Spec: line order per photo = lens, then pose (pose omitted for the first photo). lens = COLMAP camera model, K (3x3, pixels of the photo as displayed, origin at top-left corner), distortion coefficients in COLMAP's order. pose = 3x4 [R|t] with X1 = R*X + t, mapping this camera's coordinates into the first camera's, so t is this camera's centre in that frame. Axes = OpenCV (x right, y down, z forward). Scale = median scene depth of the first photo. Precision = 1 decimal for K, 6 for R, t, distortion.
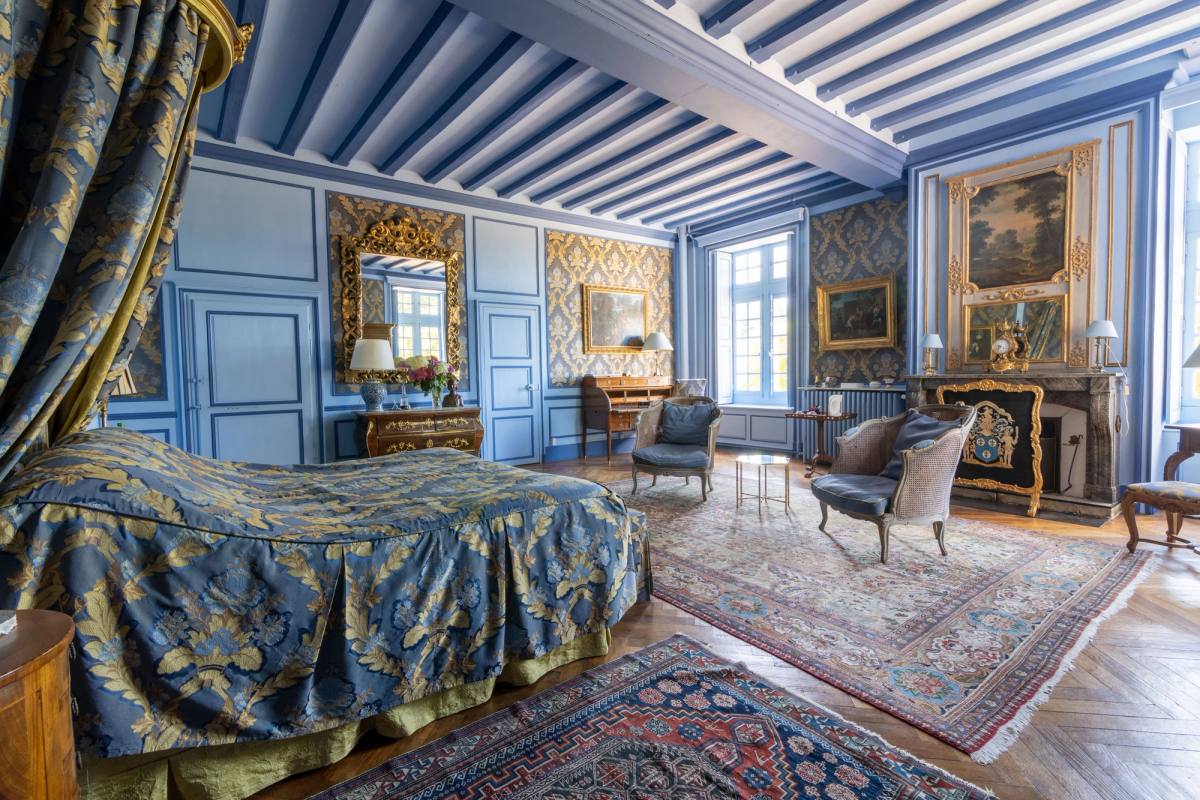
lens RADIAL K [[532.1, 0, 606.0], [0, 532.1, 397.6], [0, 0, 1]] dist [0.003874, -0.001181]
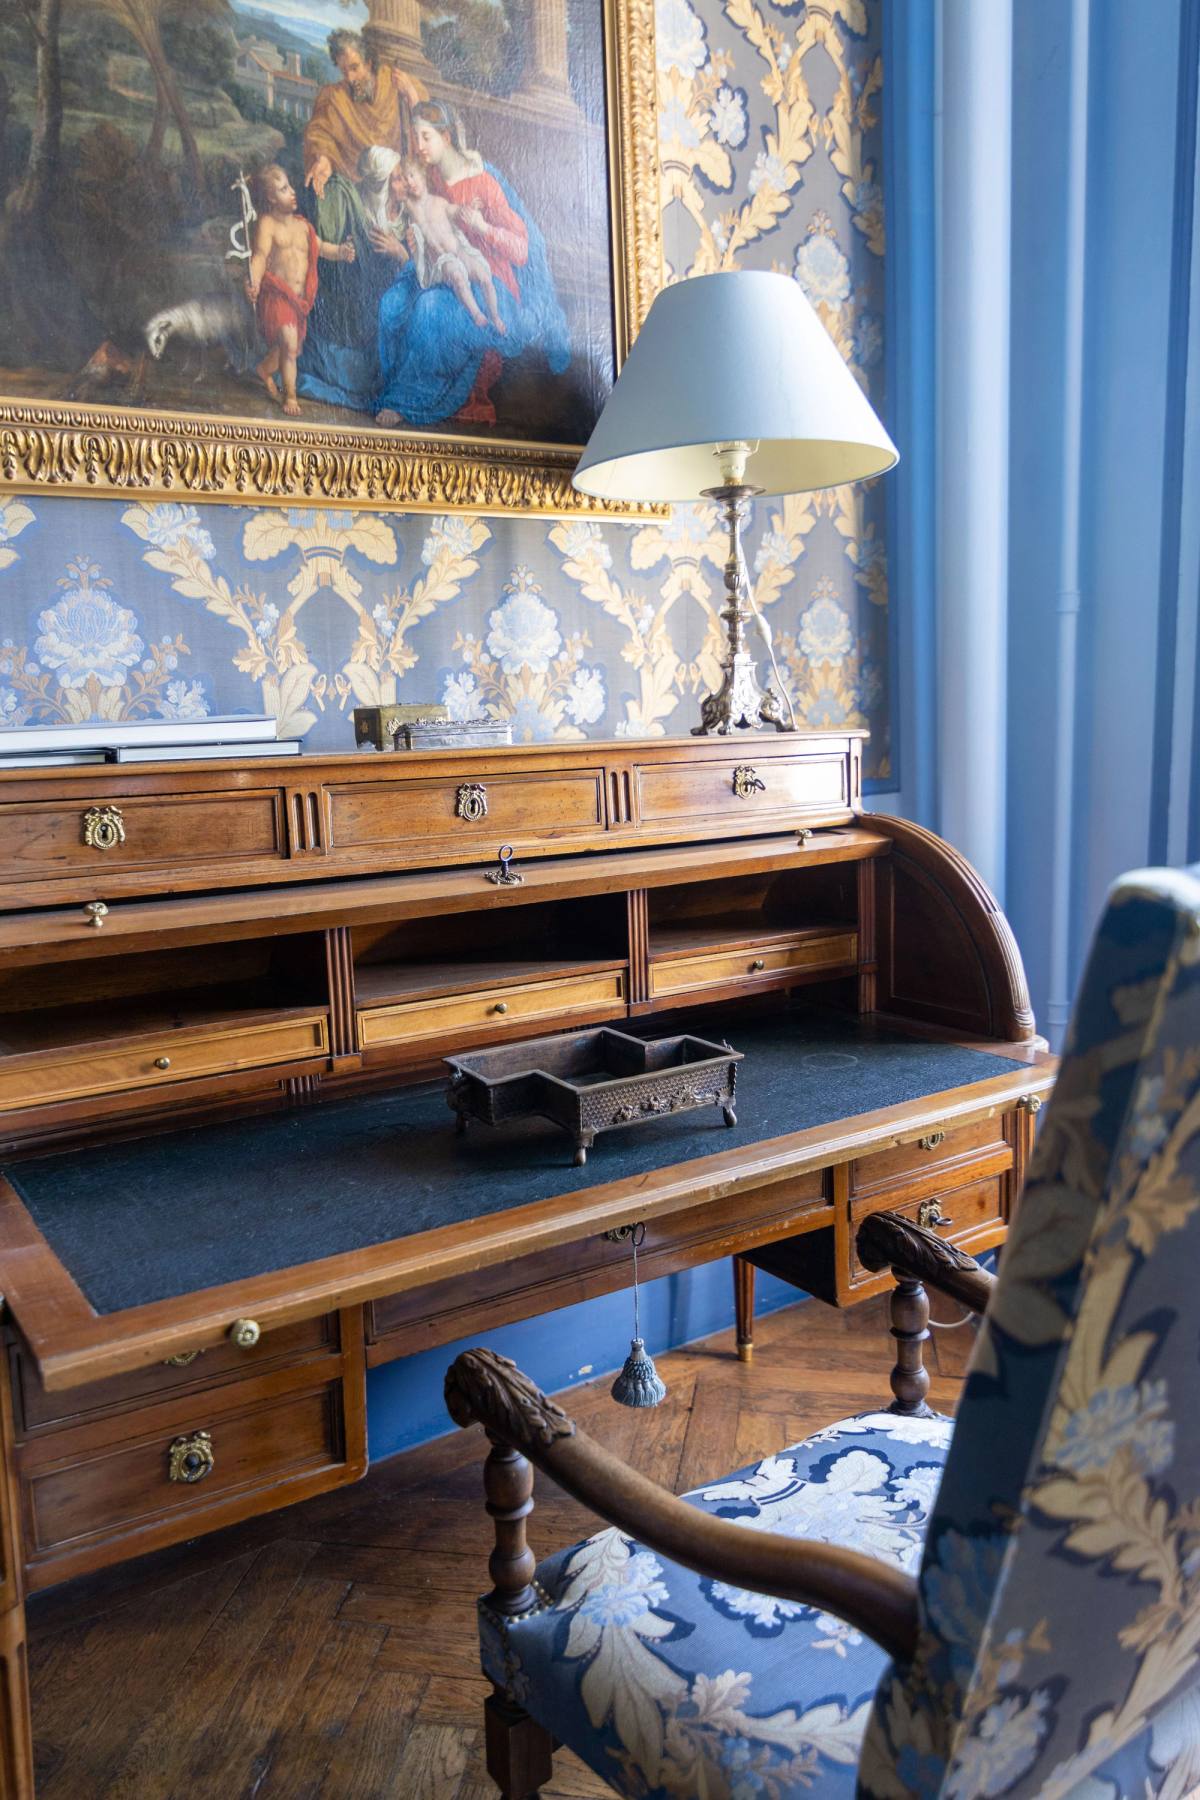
lens RADIAL K [[1281.9, 0, 573.4], [0, 1281.9, 868.0], [0, 0, 1]] dist [0.029629, 0.002958]
pose [[0.999182, -0.005758, -0.040020, 0.129123], [0.009444, 0.995664, 0.092541, -0.064268], [0.039313, -0.092843, 0.994904, 1.291641]]
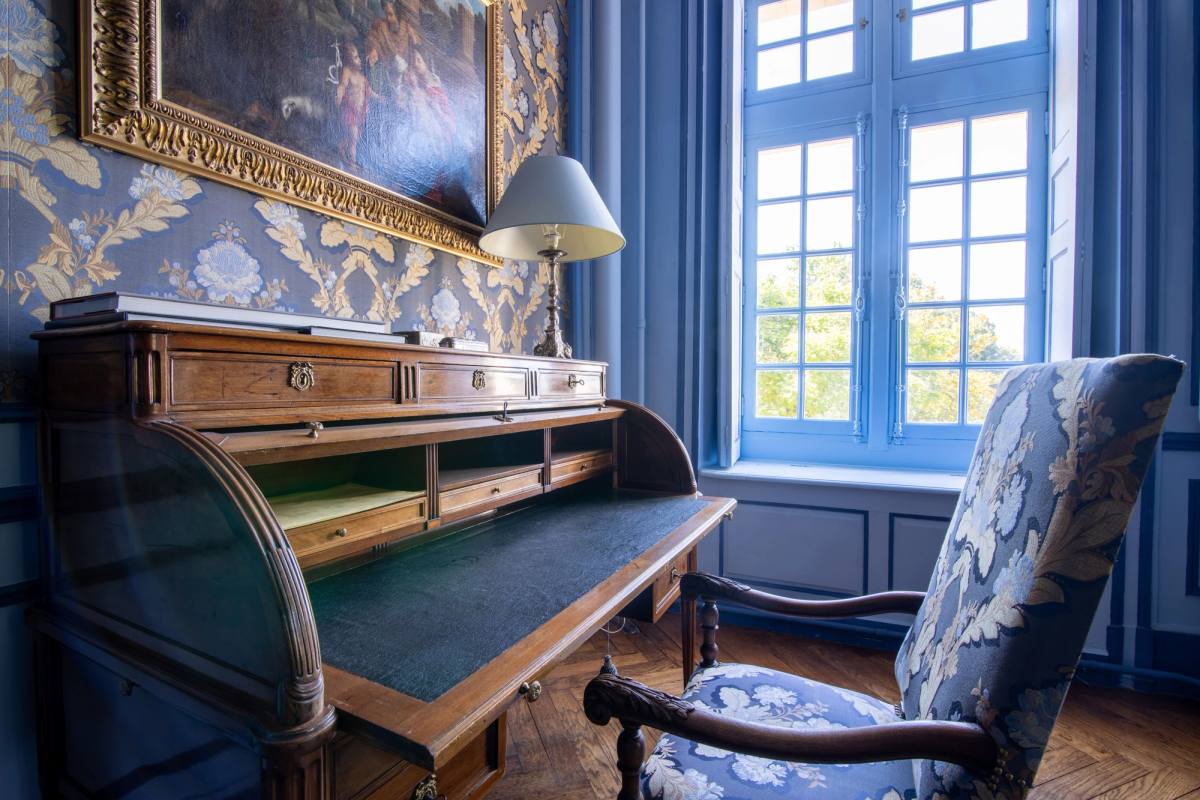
lens RADIAL K [[532.1, 0, 574.5], [0, 532.1, 389.8], [0, 0, 1]] dist [0.003874, -0.001181]
pose [[0.898758, 0.020345, 0.437973, 0.014109], [-0.008038, 0.999520, -0.029935, -0.037659], [-0.438372, 0.023384, 0.898490, 1.372077]]
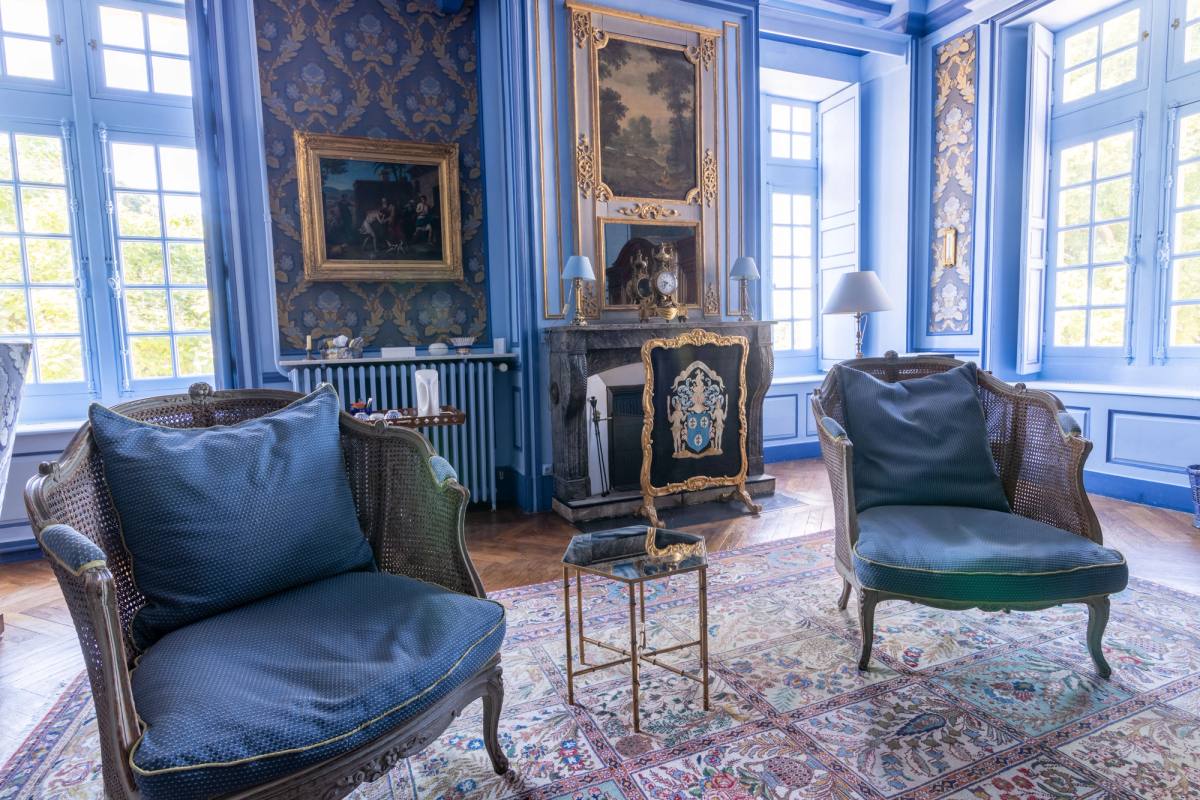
lens RADIAL K [[641.6, 0, 644.2], [0, 641.6, 398.3], [0, 0, 1]] dist [-0.011116, -0.002147]
pose [[0.249649, -0.085471, 0.964557, -0.081986], [0.070866, 0.995039, 0.069830, -0.008021], [-0.965740, 0.050921, 0.254467, 0.845411]]
